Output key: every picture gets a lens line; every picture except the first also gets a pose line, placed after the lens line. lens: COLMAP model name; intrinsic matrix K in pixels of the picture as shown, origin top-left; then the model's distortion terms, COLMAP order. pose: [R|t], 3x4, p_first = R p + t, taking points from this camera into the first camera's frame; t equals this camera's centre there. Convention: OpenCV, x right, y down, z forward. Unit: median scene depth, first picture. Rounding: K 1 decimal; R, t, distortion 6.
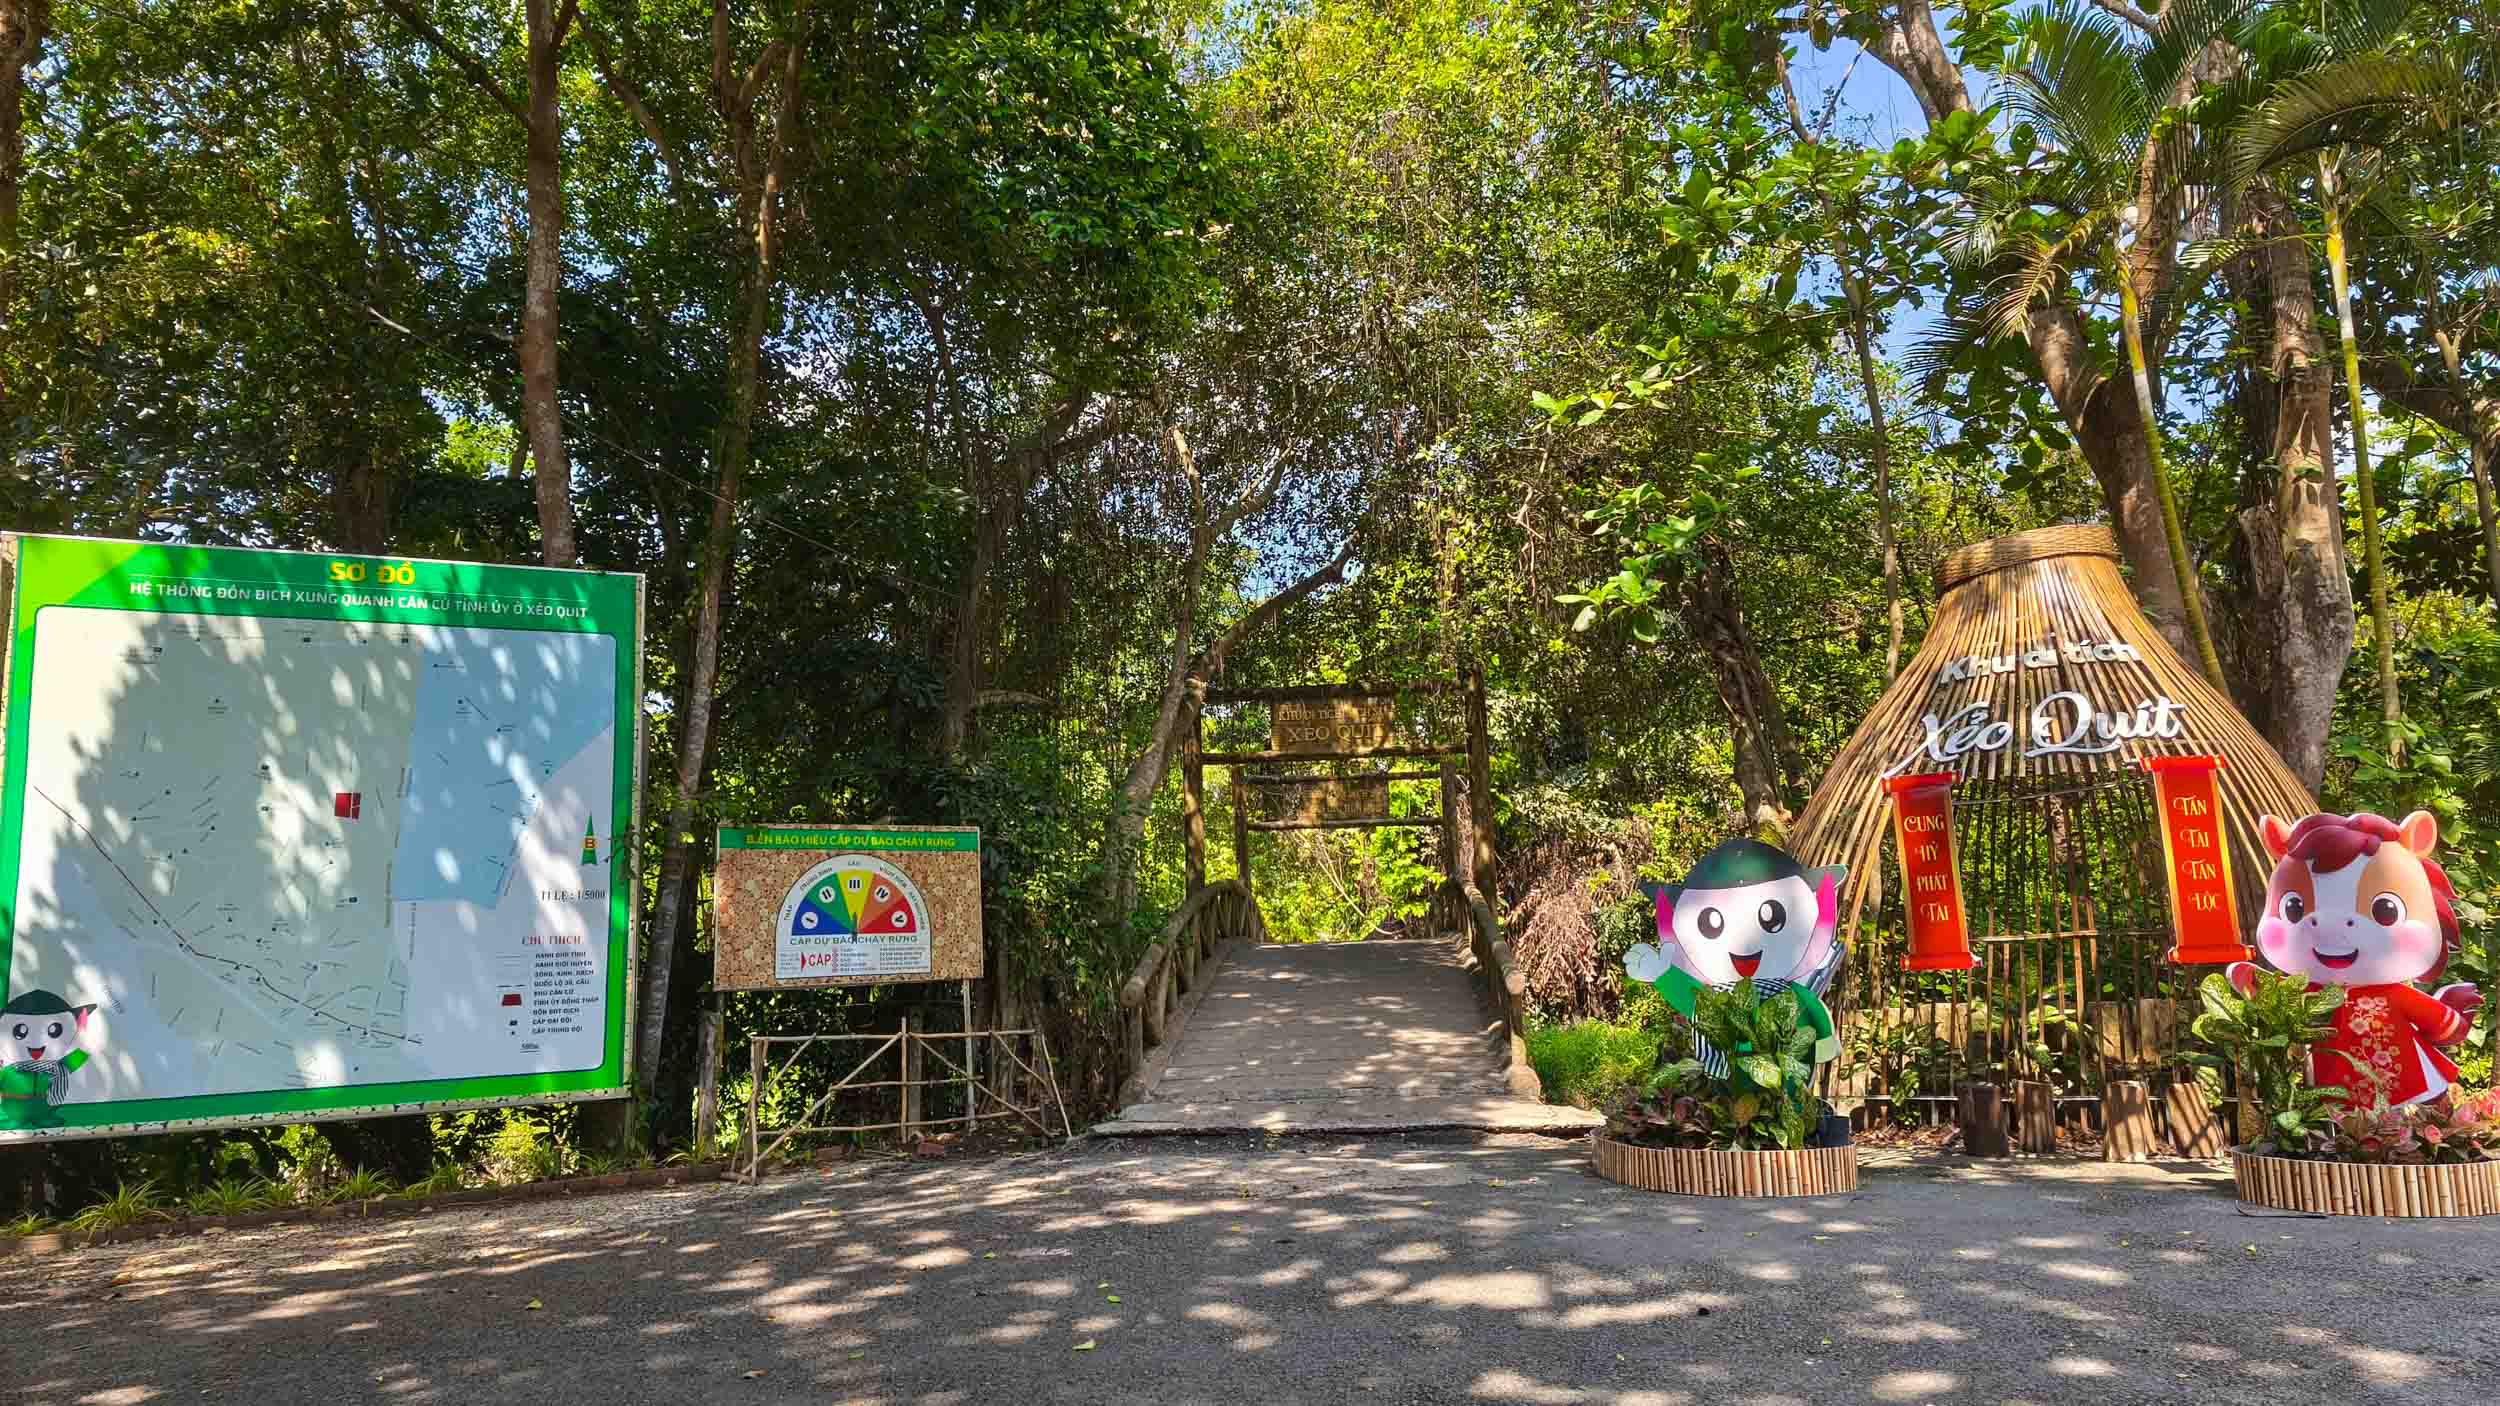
lens RADIAL K [[1994.0, 0, 1250.0], [0, 1994.0, 703.0], [0, 0, 1]] dist [-0.001057, 0.000324]
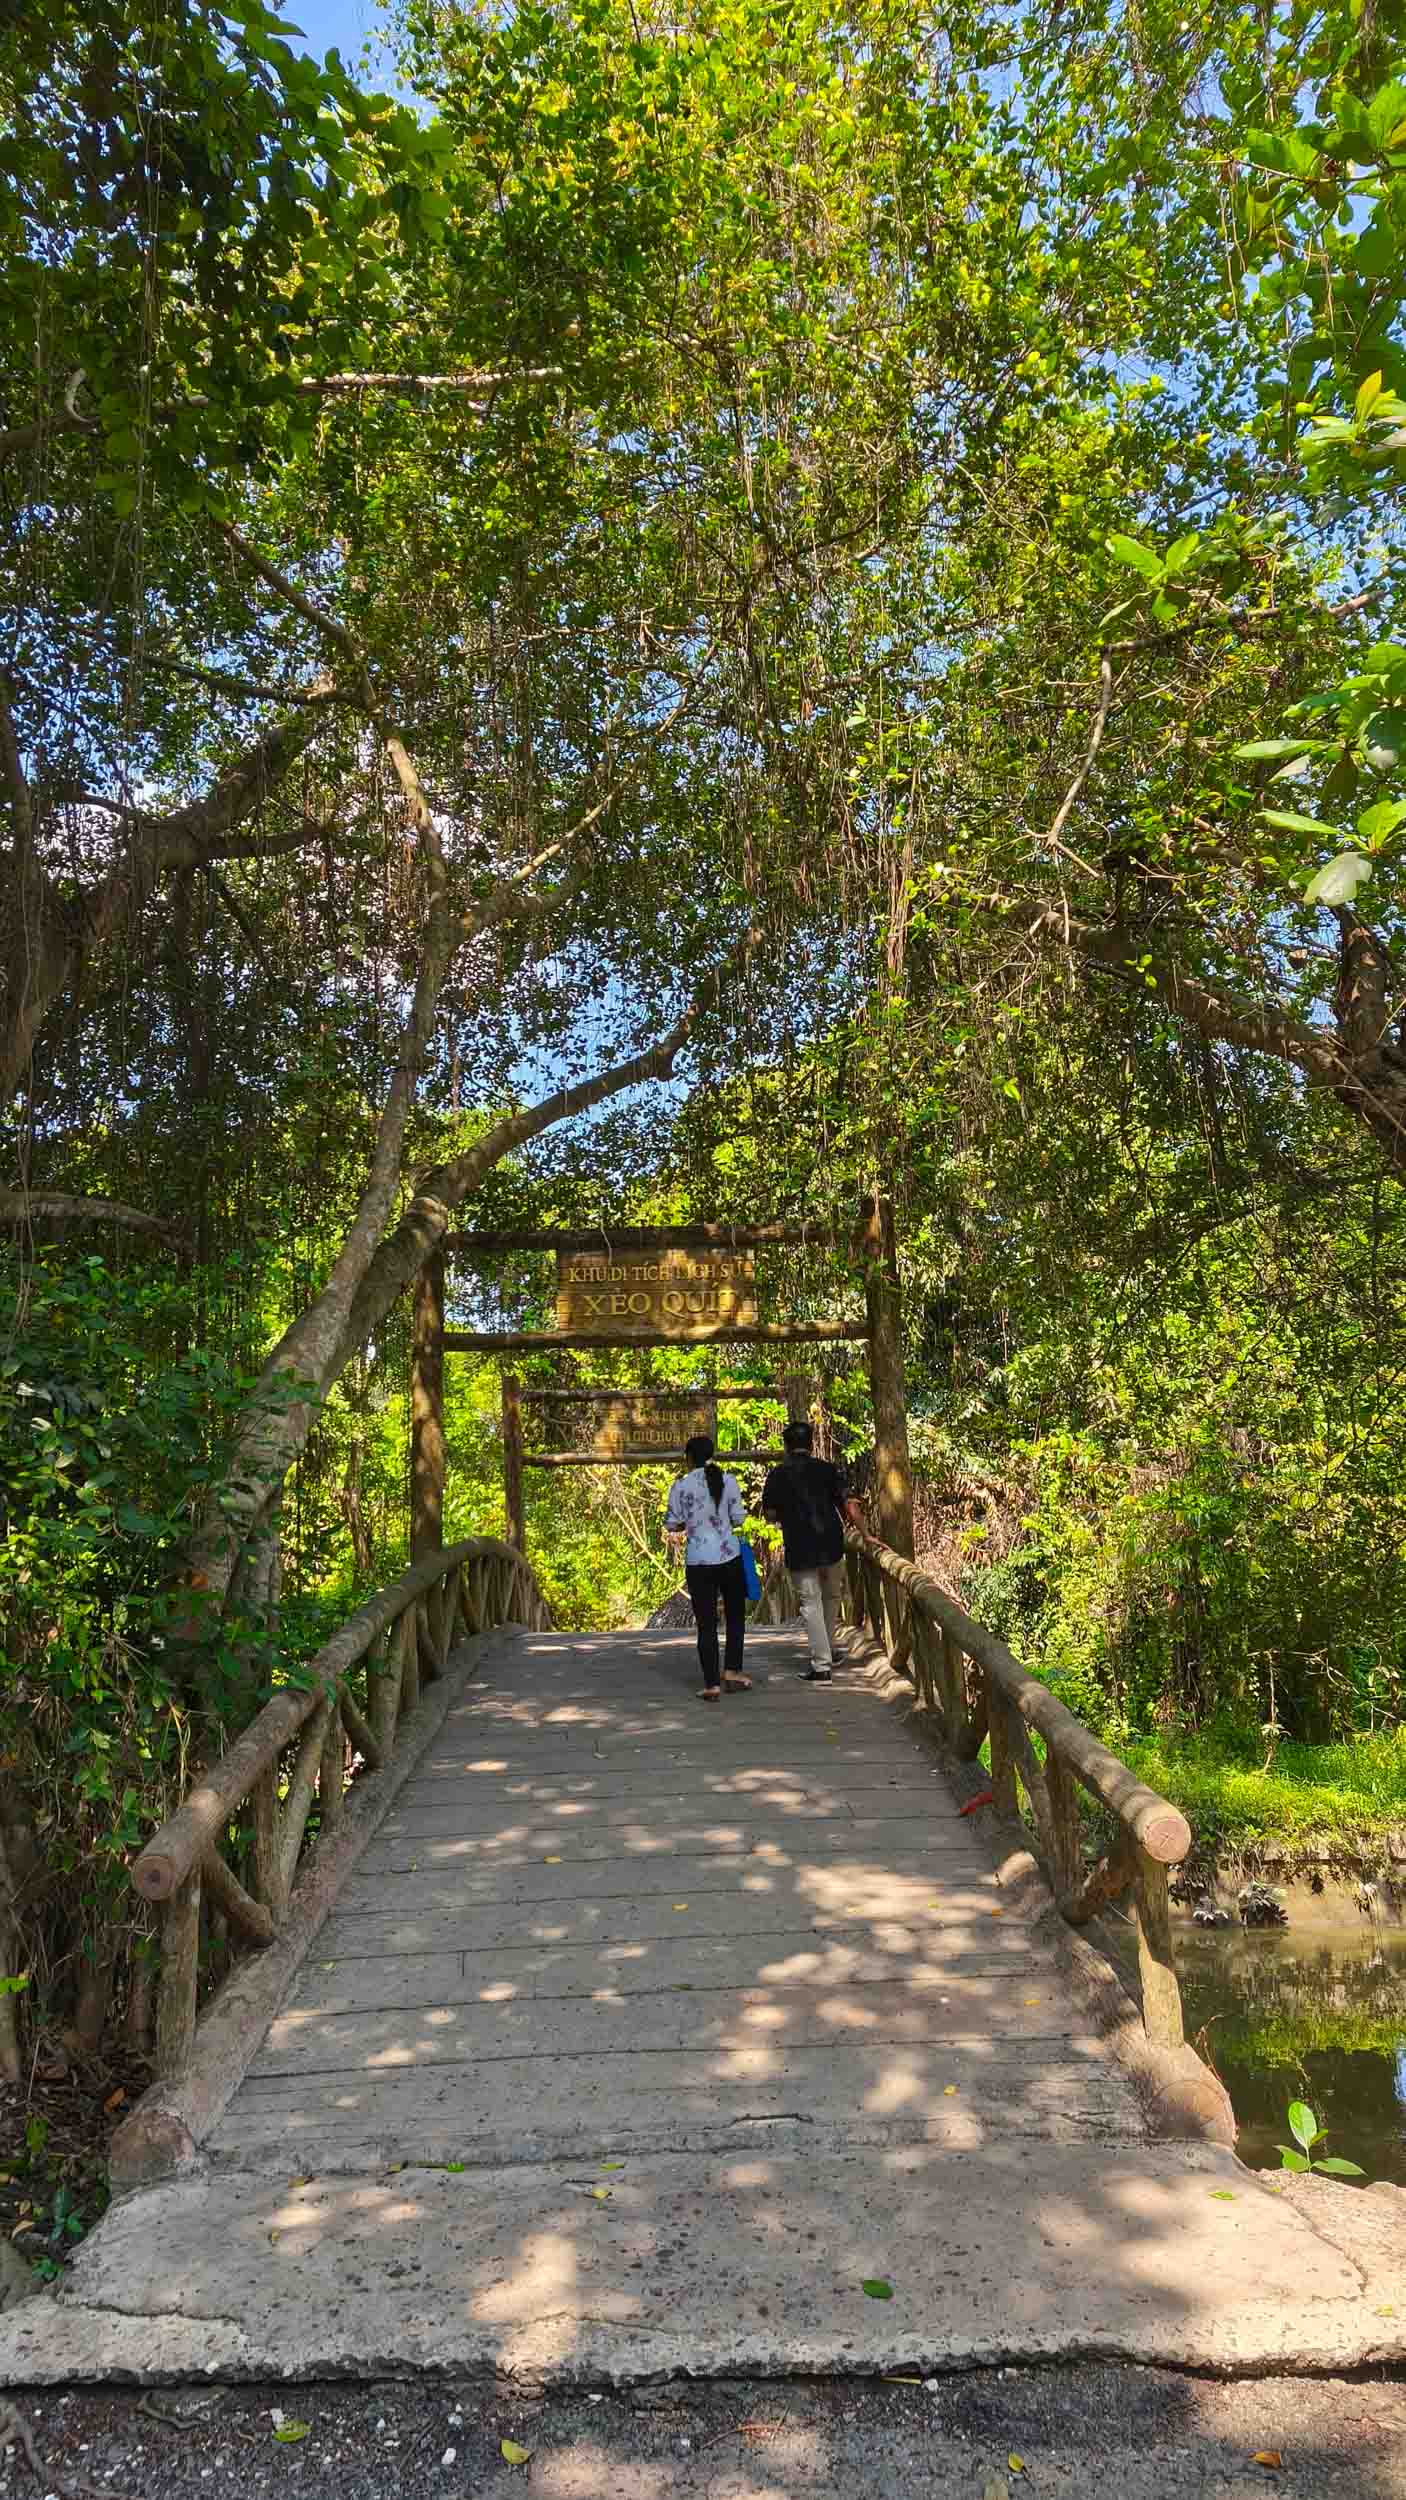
lens RADIAL K [[1994.0, 0, 703.0], [0, 1994.0, 1250.0], [0, 0, 1]] dist [-0.001057, 0.000324]
pose [[0.996499, 0.018714, 0.081483, 0.003365], [-0.014637, 0.998624, -0.050349, 0.018489], [-0.082313, 0.048980, 0.995402, 0.233319]]
